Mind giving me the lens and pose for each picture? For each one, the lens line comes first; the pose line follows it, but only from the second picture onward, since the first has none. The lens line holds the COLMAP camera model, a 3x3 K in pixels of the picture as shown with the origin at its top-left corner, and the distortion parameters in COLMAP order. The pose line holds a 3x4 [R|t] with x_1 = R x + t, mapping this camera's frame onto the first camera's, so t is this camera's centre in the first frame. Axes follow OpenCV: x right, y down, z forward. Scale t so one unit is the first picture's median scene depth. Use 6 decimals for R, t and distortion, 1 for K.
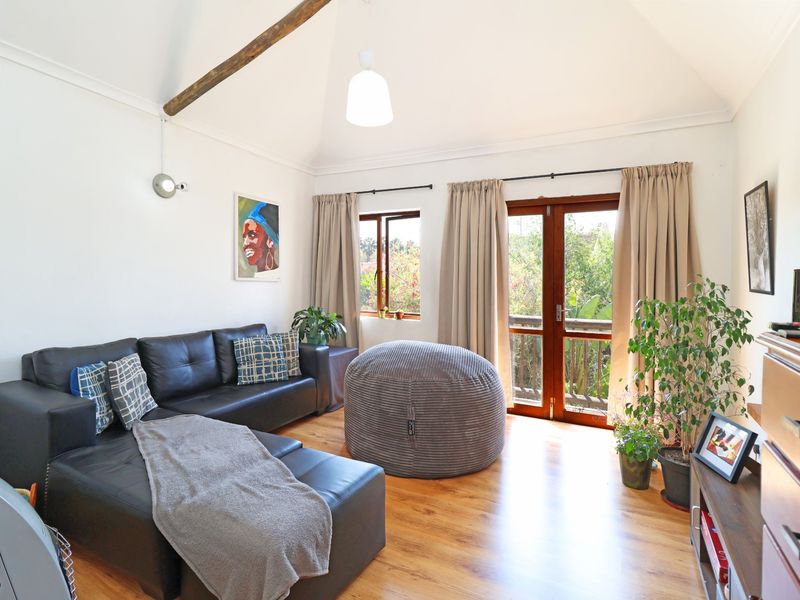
lens RADIAL K [[425.4, 0, 390.3], [0, 425.4, 277.8], [0, 0, 1]] dist [0.027837, -0.025889]
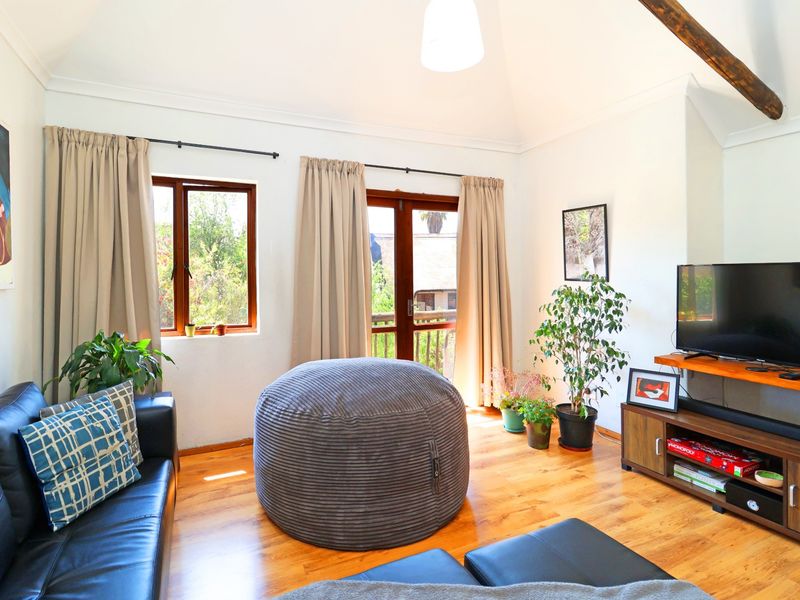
lens RADIAL K [[425.4, 0, 390.3], [0, 425.4, 277.8], [0, 0, 1]] dist [0.027837, -0.025889]
pose [[0.614972, -0.023208, 0.788208, -0.420888], [0.016109, 0.999728, 0.016868, -0.005922], [-0.788385, 0.002324, 0.615178, 0.408296]]
